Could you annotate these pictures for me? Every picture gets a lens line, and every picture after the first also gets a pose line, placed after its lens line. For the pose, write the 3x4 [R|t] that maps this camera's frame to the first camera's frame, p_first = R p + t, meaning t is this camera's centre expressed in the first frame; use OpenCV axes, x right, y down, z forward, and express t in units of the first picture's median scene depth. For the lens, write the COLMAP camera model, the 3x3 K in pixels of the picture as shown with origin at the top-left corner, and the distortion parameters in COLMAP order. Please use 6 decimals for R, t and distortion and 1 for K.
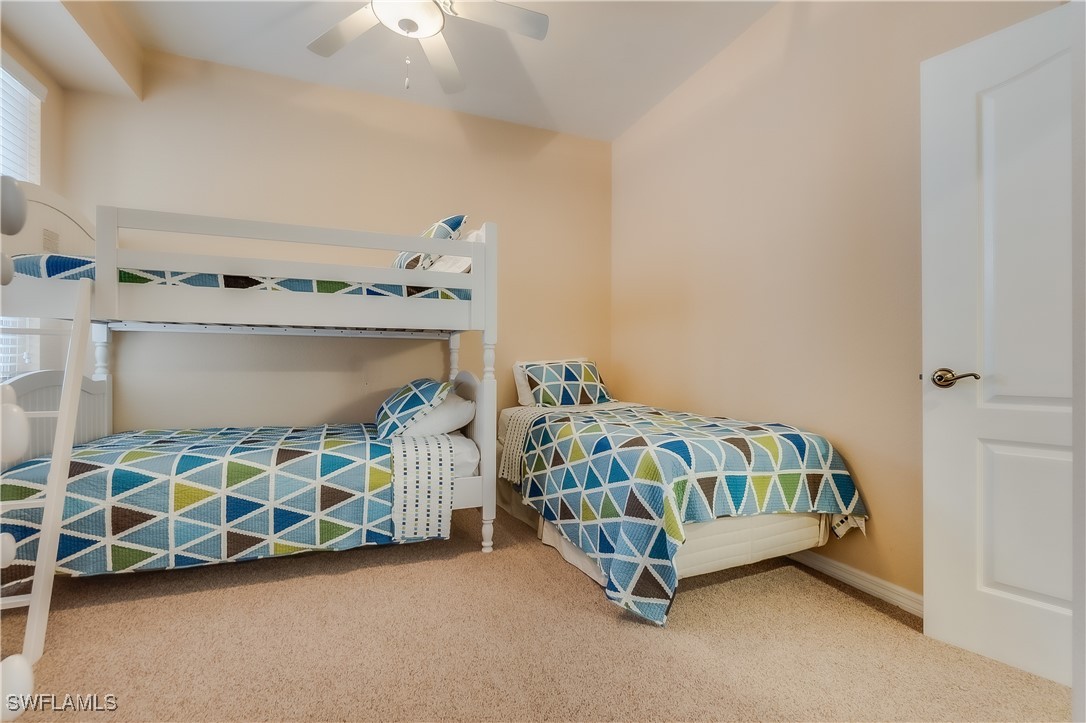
lens RADIAL K [[479.8, 0, 540.7], [0, 479.8, 363.9], [0, 0, 1]] dist [-0.008381, 0.002829]
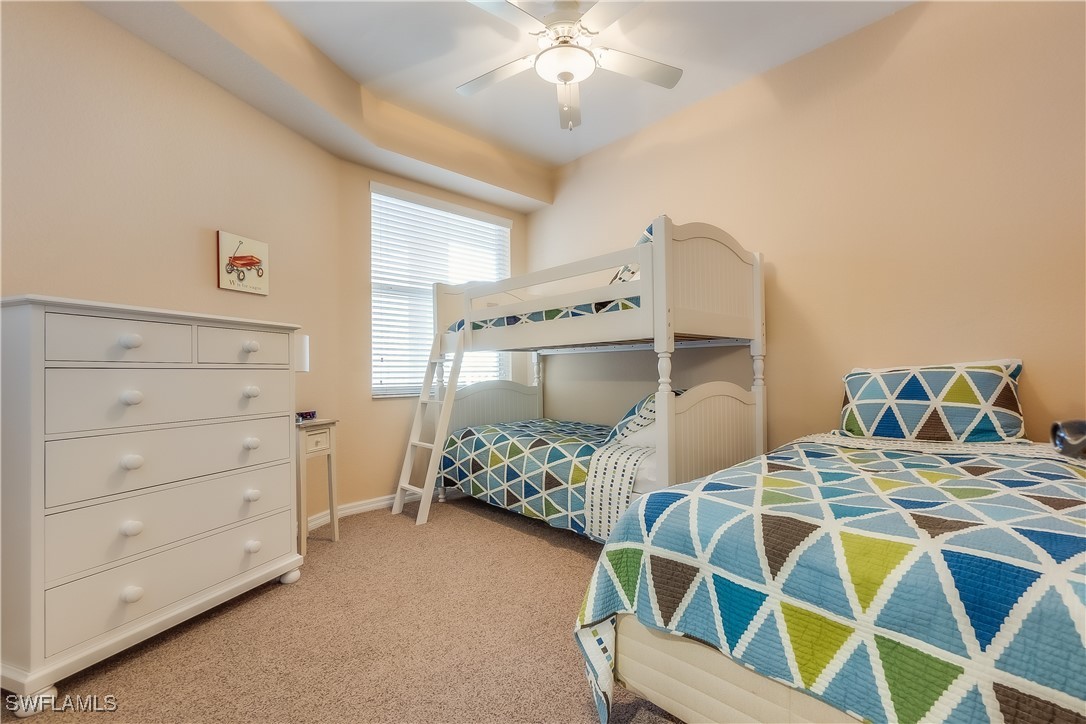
lens RADIAL K [[479.8, 0, 541.4], [0, 479.8, 364.9], [0, 0, 1]] dist [-0.008381, 0.002829]
pose [[0.351579, -0.024506, -0.935837, 0.741284], [0.012366, 0.999692, -0.021533, -0.001447], [0.936077, -0.004002, 0.351774, 0.538451]]
